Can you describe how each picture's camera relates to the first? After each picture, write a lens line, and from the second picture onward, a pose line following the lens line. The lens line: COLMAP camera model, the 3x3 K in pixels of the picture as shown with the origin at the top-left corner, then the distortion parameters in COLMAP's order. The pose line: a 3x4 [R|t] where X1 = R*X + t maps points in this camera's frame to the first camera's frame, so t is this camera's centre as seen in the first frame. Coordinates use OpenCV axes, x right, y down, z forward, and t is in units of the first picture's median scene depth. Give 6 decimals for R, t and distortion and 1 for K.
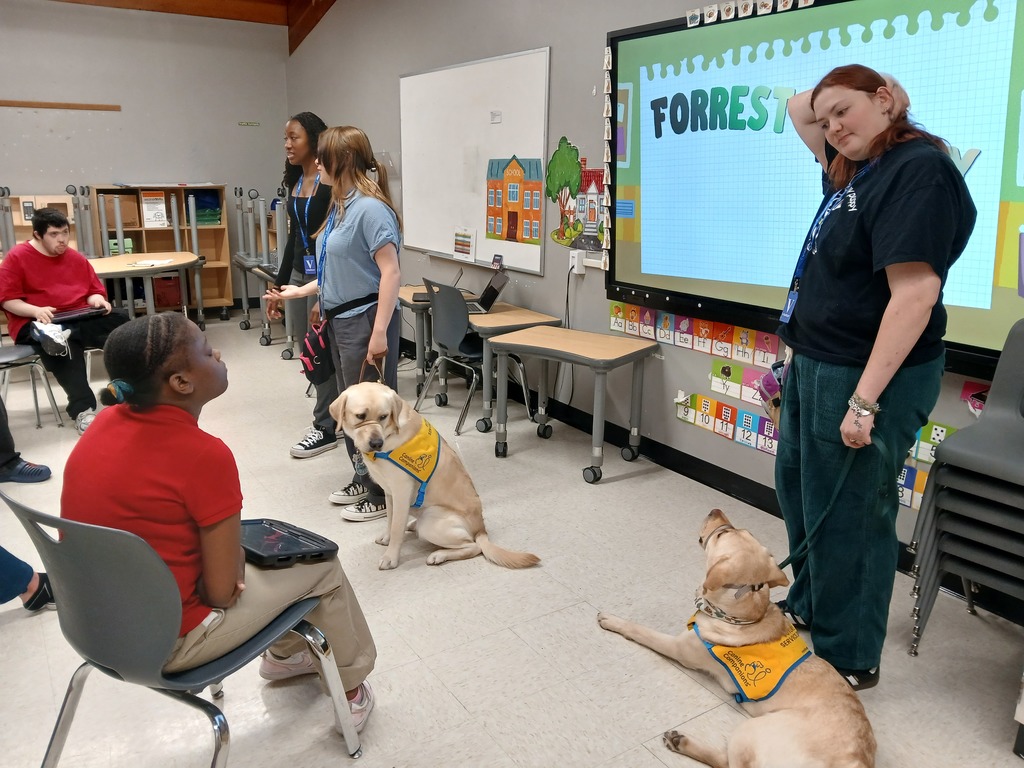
lens RADIAL K [[824.3, 0, 516.2], [0, 824.3, 370.9], [0, 0, 1]] dist [0.120113, -0.232358]
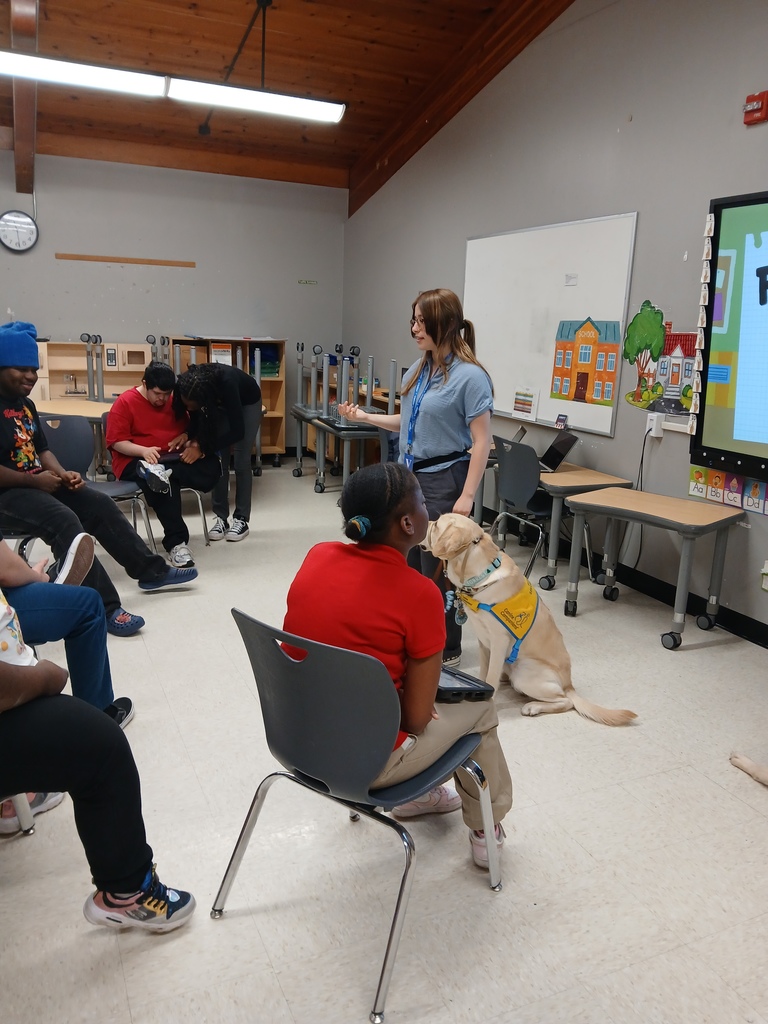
lens RADIAL K [[830.2, 0, 383.5], [0, 830.2, 513.1], [0, 0, 1]] dist [0.063856, -0.131677]
pose [[0.989675, 0.055061, -0.132333, -0.116093], [-0.057392, 0.998256, -0.013860, 0.006682], [0.131339, 0.021312, 0.991108, -0.035835]]
